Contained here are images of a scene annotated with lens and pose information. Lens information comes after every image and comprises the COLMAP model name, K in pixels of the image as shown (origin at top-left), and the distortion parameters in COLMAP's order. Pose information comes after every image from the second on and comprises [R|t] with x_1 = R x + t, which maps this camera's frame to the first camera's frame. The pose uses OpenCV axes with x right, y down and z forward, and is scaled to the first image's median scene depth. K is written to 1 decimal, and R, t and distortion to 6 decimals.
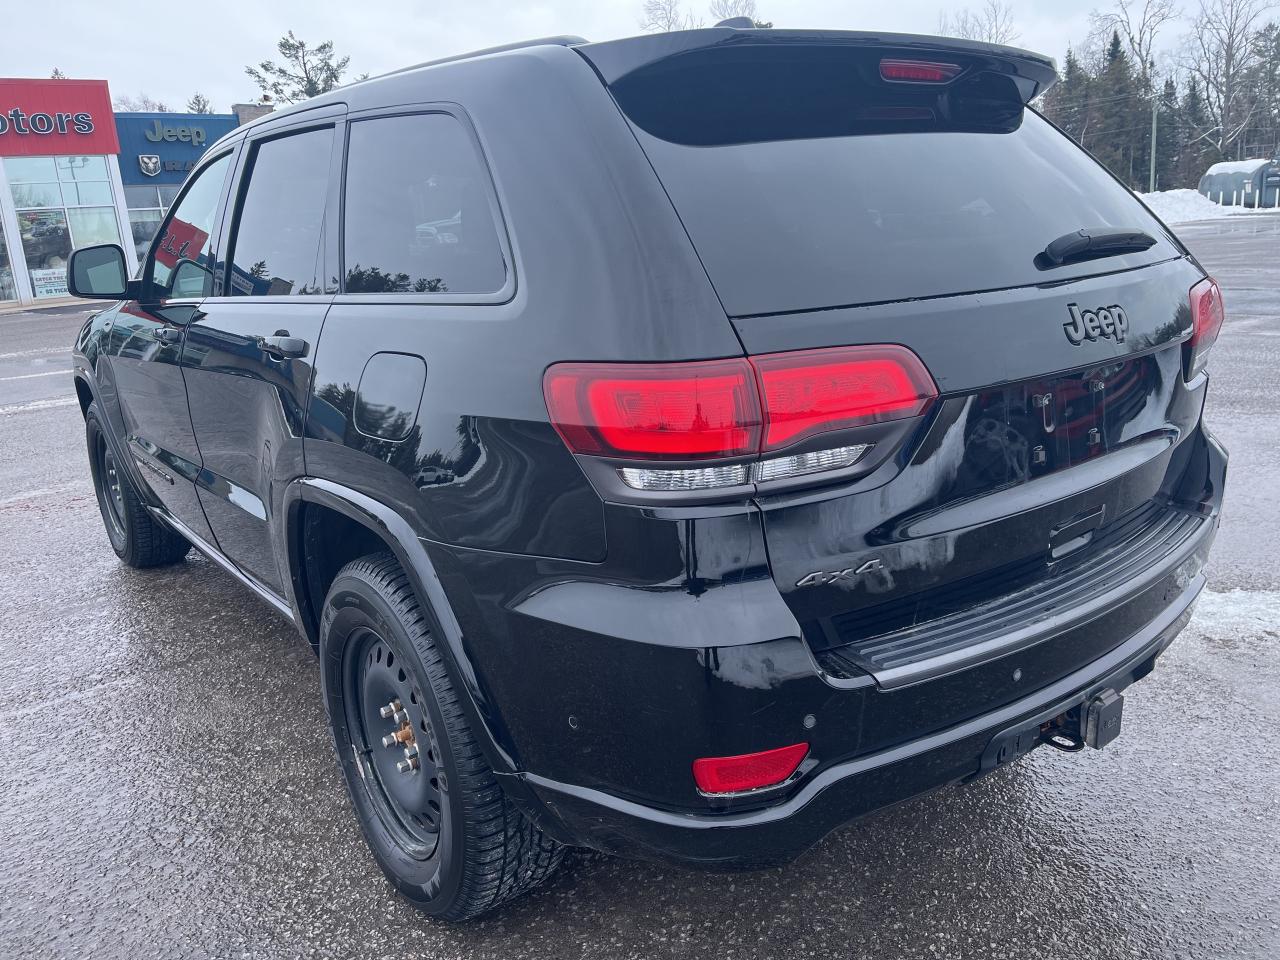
lens RADIAL K [[1051.1, 0, 638.3], [0, 1051.1, 470.7], [0, 0, 1]] dist [0.040980, -0.033374]
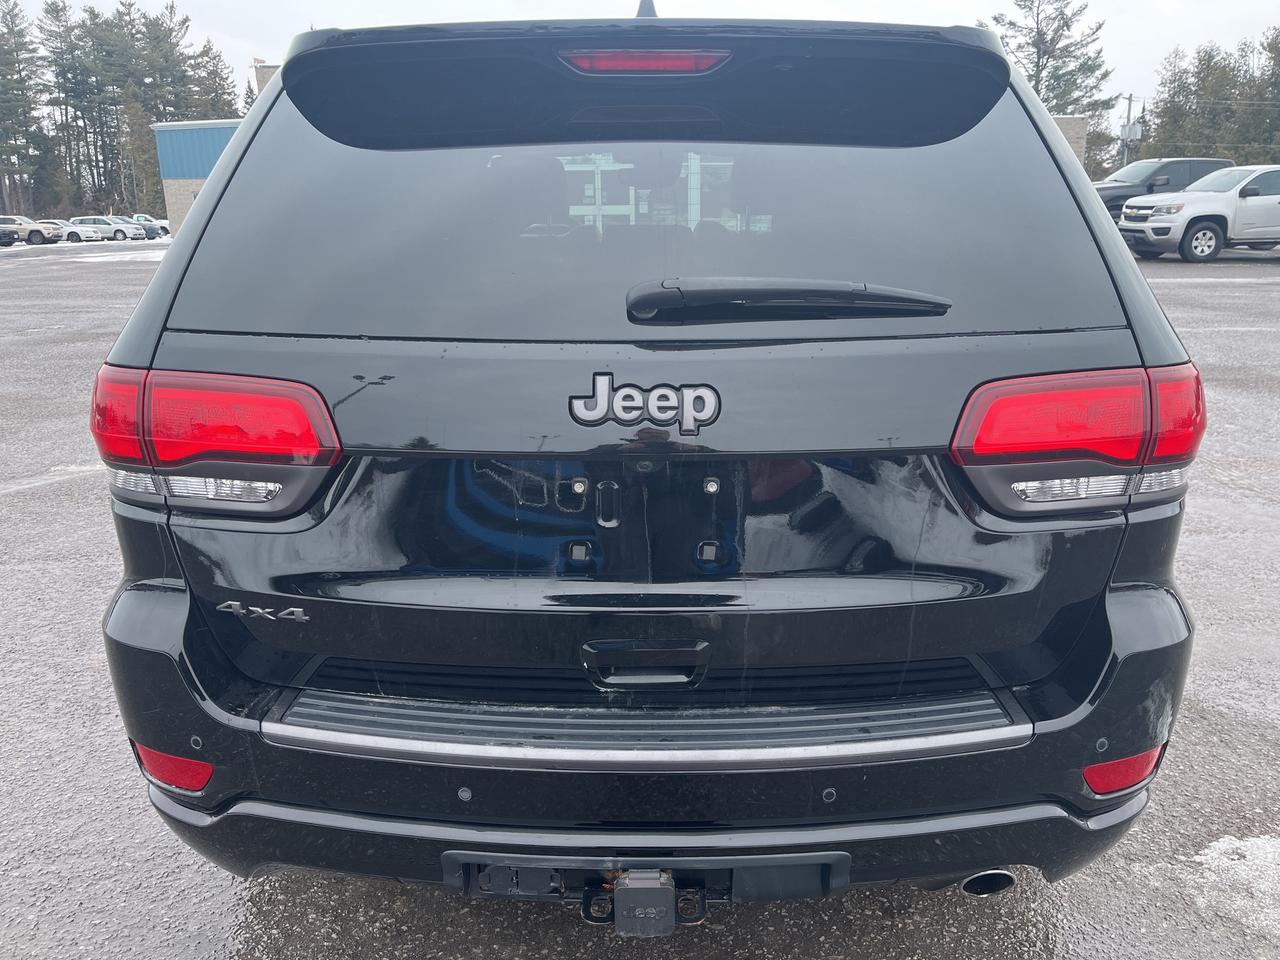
lens RADIAL K [[1051.1, 0, 641.9], [0, 1051.1, 477.2], [0, 0, 1]] dist [0.040980, -0.033374]
pose [[0.771451, 0.214963, -0.598878, 0.852565], [-0.186645, 0.976251, 0.109990, -0.161579], [0.608299, 0.026925, 0.793251, 0.376469]]
